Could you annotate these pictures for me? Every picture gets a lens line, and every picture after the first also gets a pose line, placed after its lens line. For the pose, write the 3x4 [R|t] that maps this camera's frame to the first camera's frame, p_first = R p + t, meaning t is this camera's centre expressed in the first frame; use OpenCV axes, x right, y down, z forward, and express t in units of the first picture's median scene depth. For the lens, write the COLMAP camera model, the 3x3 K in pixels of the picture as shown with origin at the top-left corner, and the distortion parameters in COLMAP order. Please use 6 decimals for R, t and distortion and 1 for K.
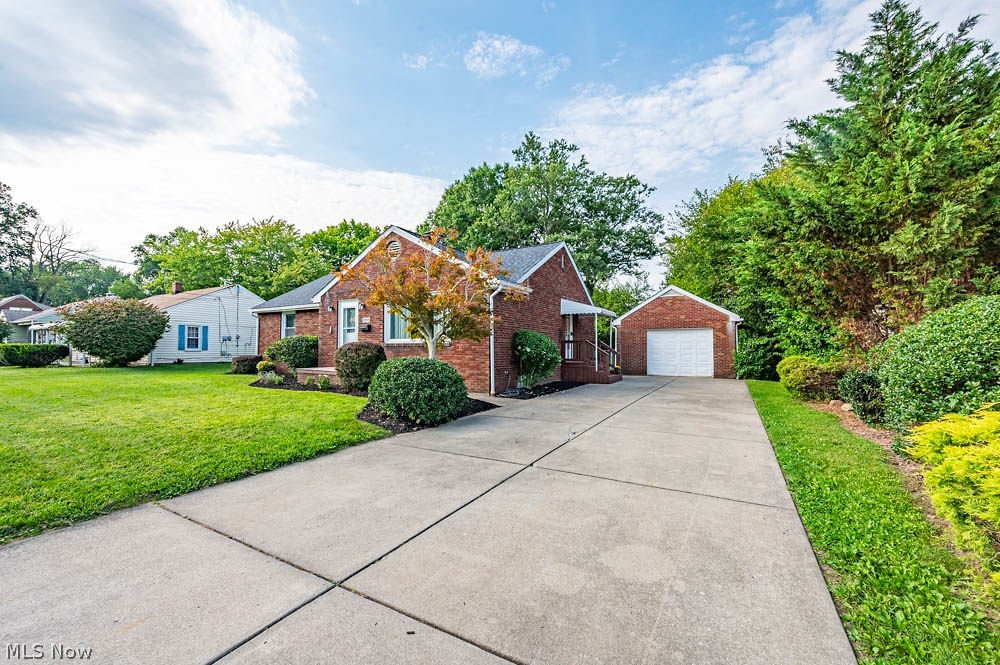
lens RADIAL K [[407.0, 0, 483.2], [0, 407.0, 334.4], [0, 0, 1]] dist [0.000743, 0.000018]
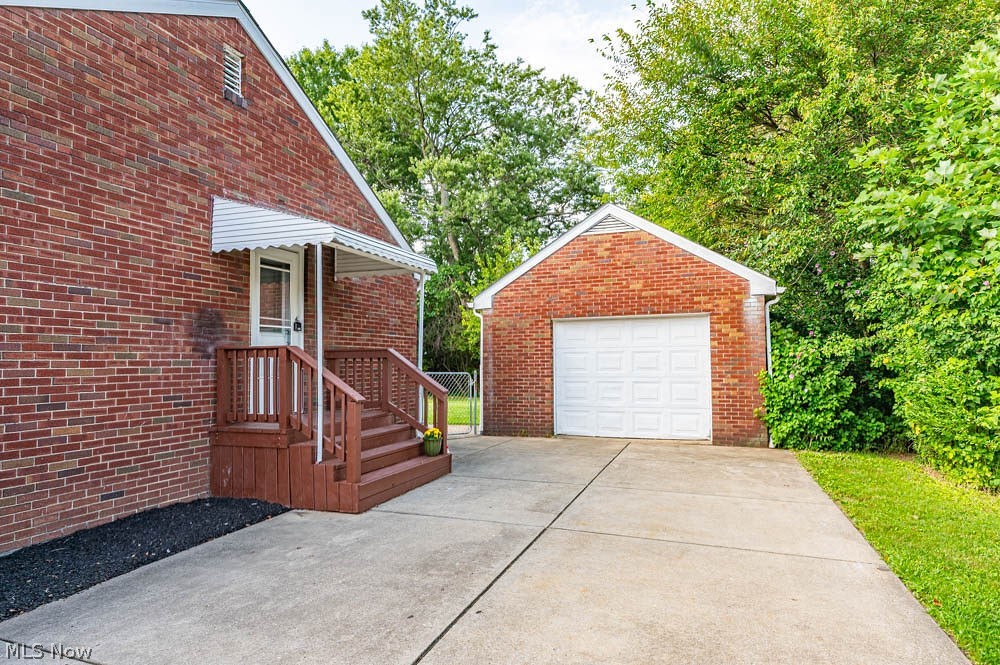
lens RADIAL K [[598.4, 0, 464.9], [0, 598.4, 333.0], [0, 0, 1]] dist [0.000285, 0.000117]
pose [[0.988581, -0.001601, 0.150685, 0.253083], [0.003416, 0.999925, -0.011786, 0.008912], [-0.150655, 0.012166, 0.988512, 0.481066]]
